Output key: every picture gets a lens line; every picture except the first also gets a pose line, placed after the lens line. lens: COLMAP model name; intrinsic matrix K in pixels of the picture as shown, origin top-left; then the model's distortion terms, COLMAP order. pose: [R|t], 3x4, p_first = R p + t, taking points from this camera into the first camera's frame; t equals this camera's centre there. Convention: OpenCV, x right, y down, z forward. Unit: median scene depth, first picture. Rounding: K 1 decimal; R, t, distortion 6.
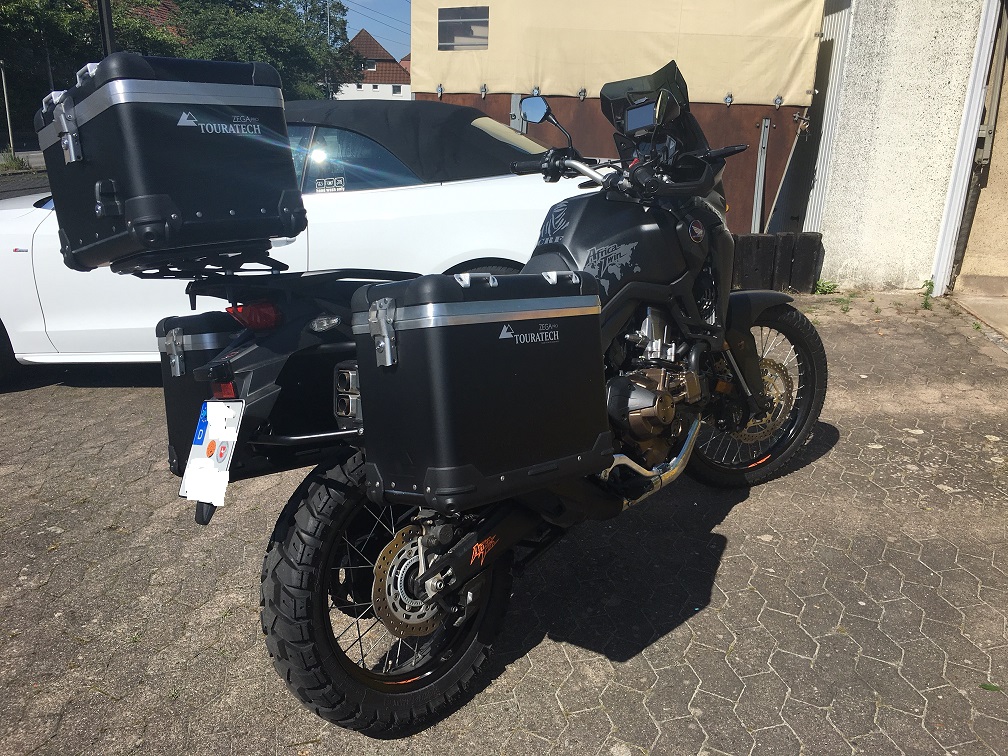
lens RADIAL K [[867.9, 0, 507.7], [0, 867.9, 375.3], [0, 0, 1]] dist [0.093761, -0.146352]
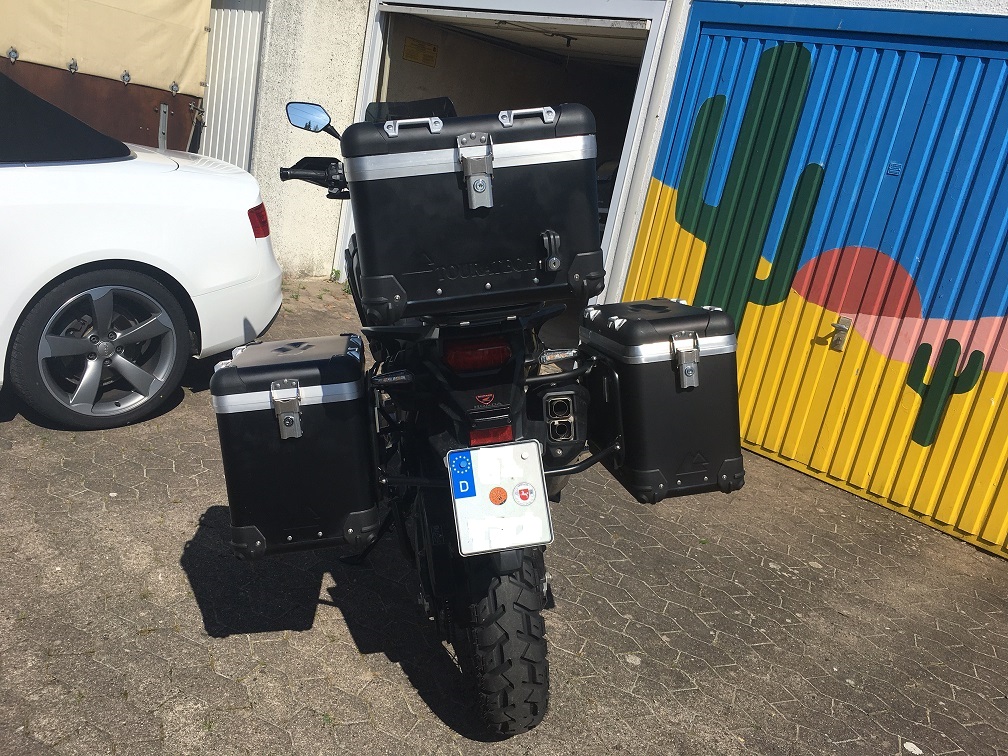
lens RADIAL K [[867.9, 0, 507.7], [0, 867.9, 375.3], [0, 0, 1]] dist [0.093761, -0.146352]
pose [[0.584955, -0.115922, 0.802739, -0.312655], [0.088184, 0.992956, 0.079131, -0.035705], [-0.806258, 0.024500, 0.591057, 0.118765]]
